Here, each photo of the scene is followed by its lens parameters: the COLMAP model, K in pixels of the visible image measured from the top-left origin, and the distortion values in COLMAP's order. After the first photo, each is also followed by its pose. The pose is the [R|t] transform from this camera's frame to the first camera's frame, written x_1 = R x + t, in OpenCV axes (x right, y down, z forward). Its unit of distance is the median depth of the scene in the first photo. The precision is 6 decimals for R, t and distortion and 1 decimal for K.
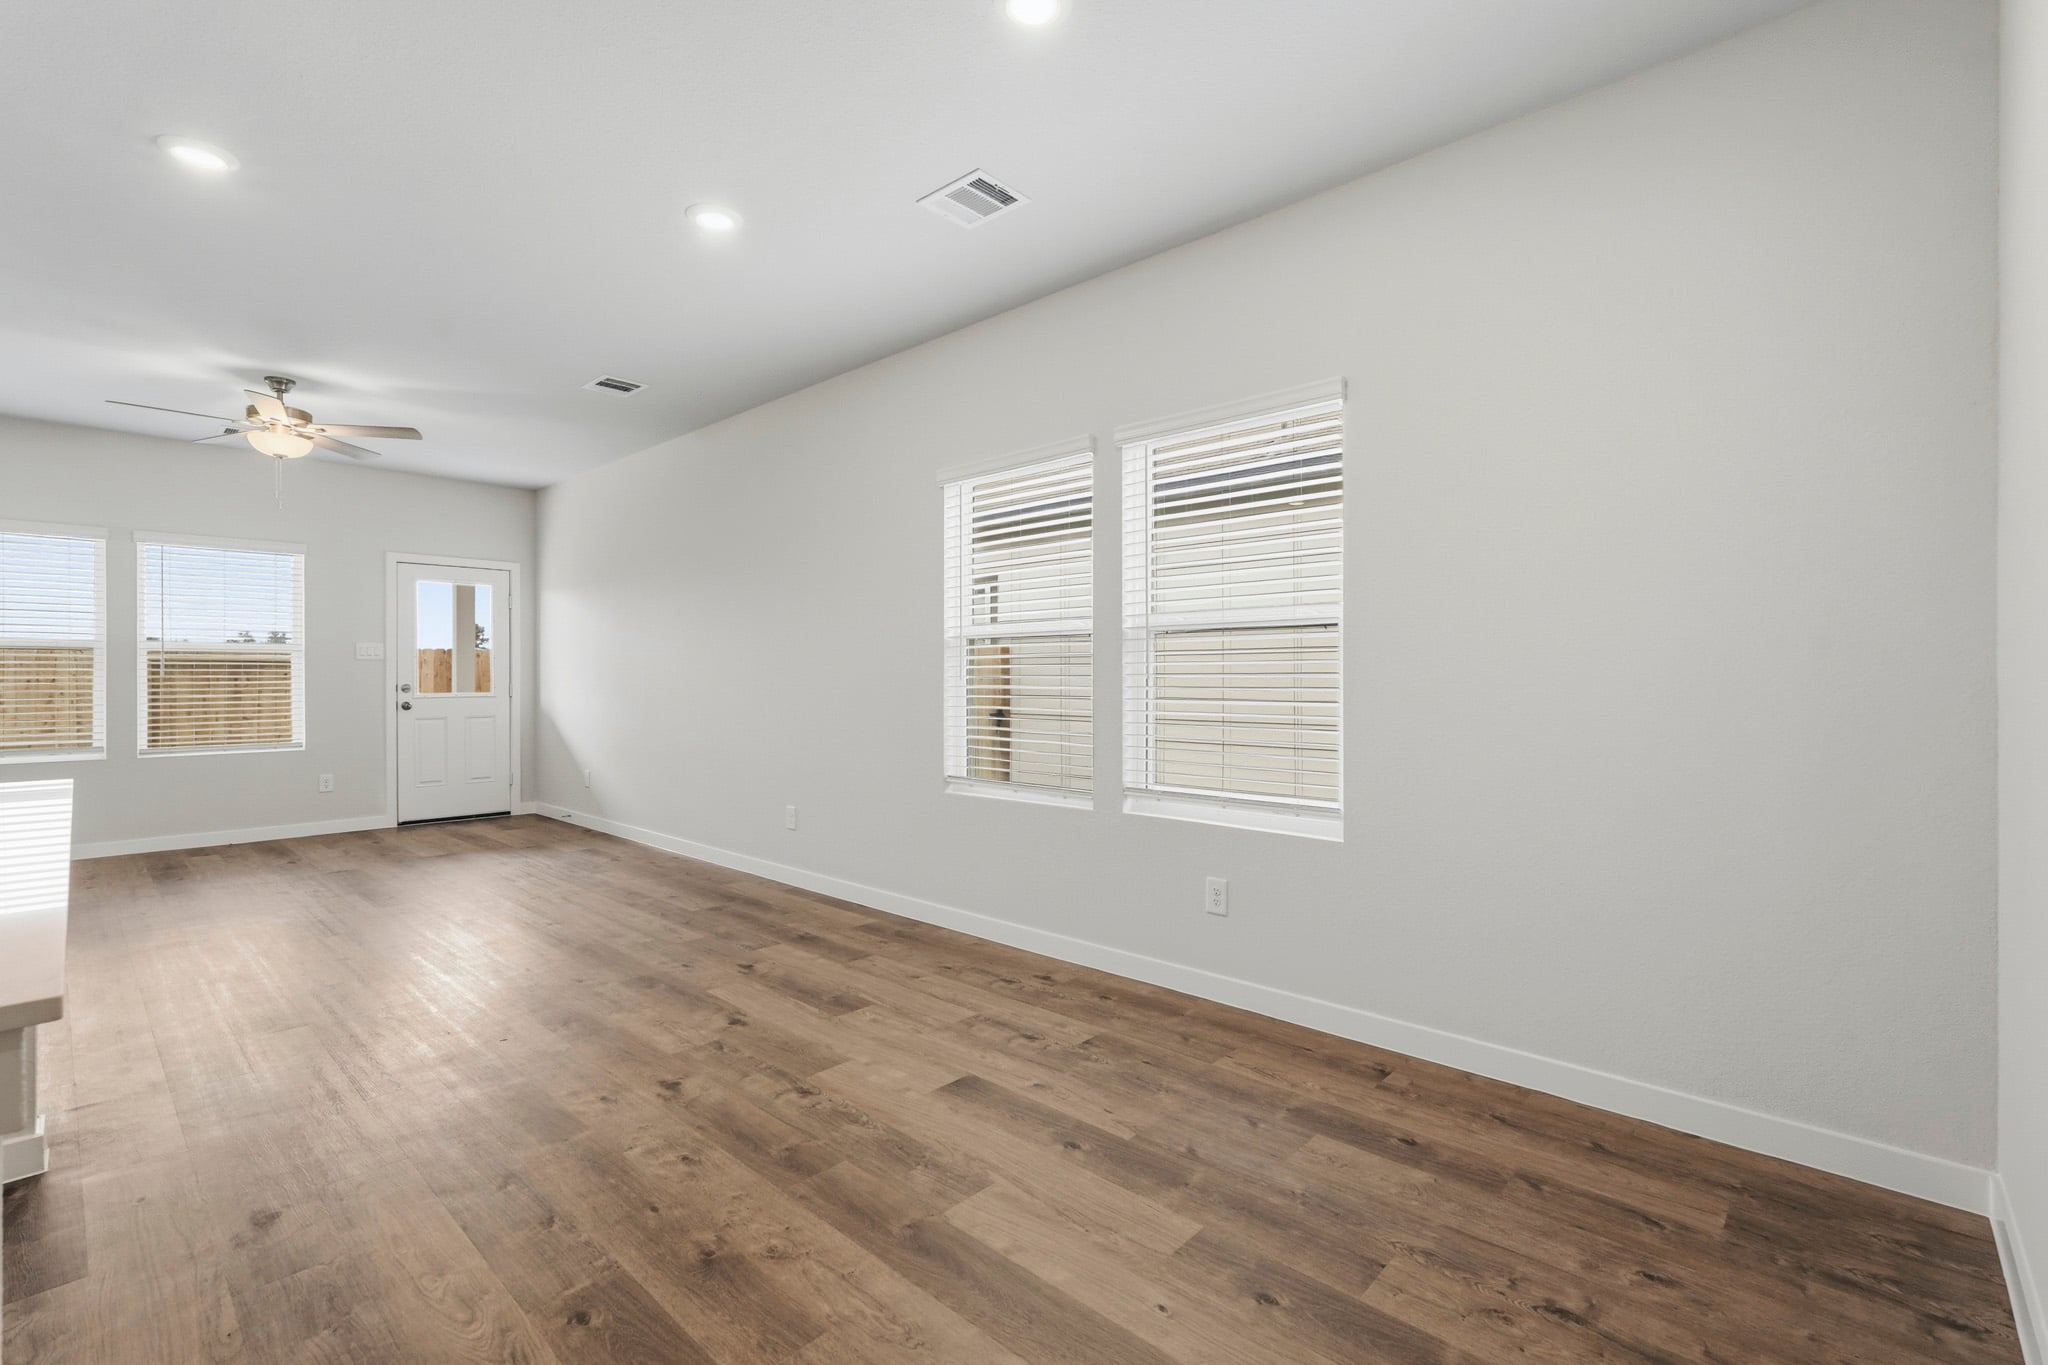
lens RADIAL K [[903.3, 0, 1025.2], [0, 903.3, 680.0], [0, 0, 1]] dist [-0.020363, 0.009796]
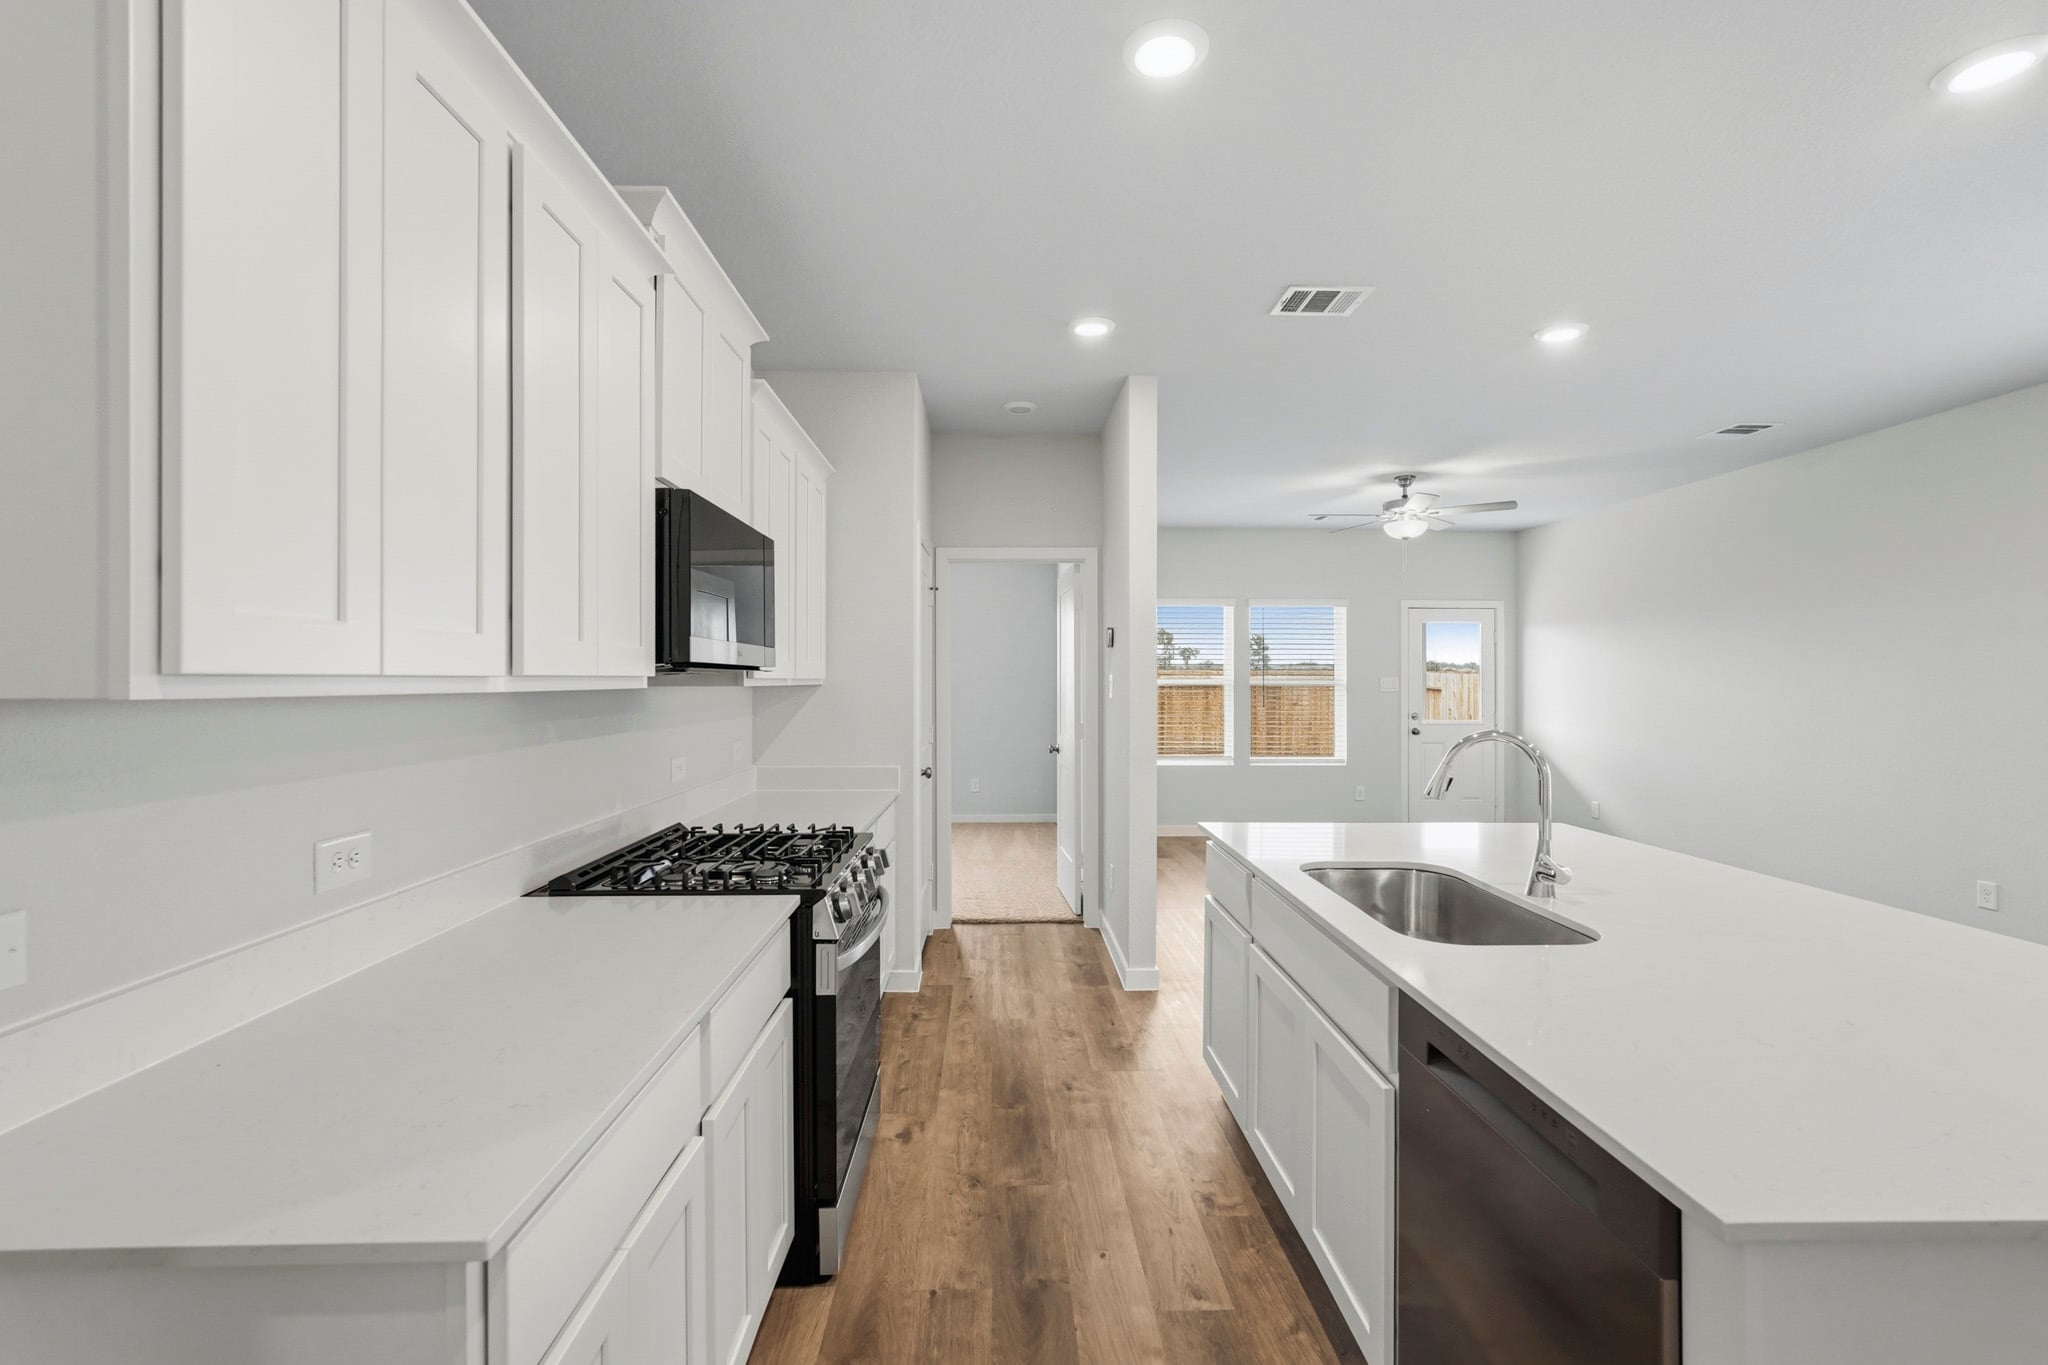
lens RADIAL K [[903.3, 0, 1025.2], [0, 903.3, 680.0], [0, 0, 1]] dist [-0.020363, 0.009796]
pose [[0.699062, -0.000685, -0.715060, -0.485907], [-0.002861, 0.999989, -0.003755, -0.073254], [0.715055, 0.004671, 0.699053, -0.407350]]
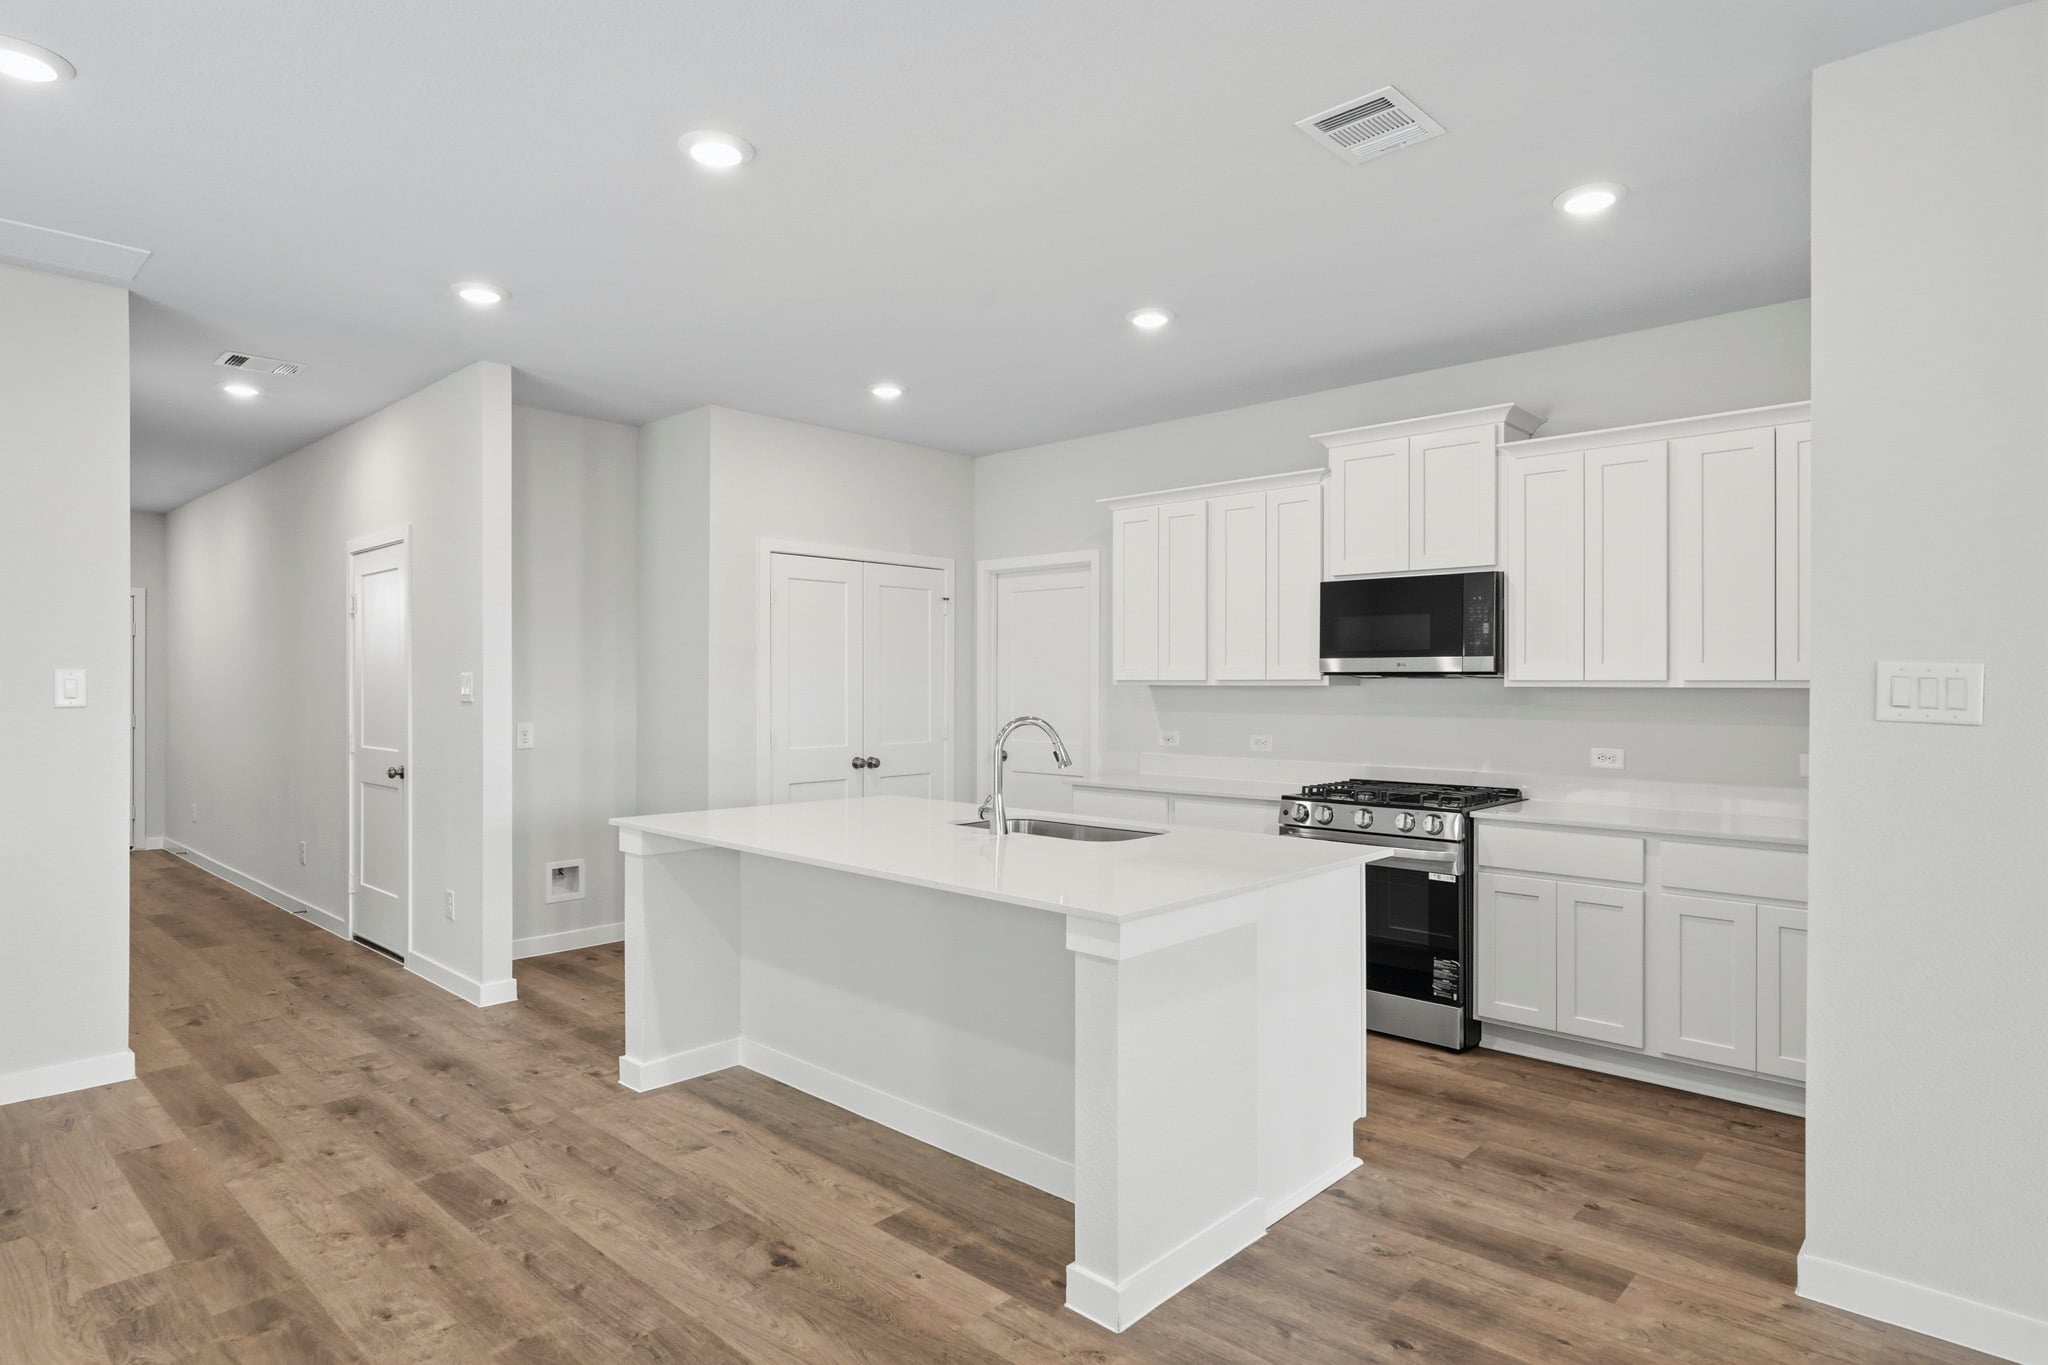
lens RADIAL K [[1129.1, 0, 1024.0], [0, 1129.1, 682.5], [0, 0, 1]] dist [-0.006382, 0.003457]
pose [[-0.999954, -0.001279, 0.009507, -0.733660], [-0.001230, 0.999986, 0.005183, -0.080988], [-0.009514, 0.005171, -0.999941, 1.512369]]
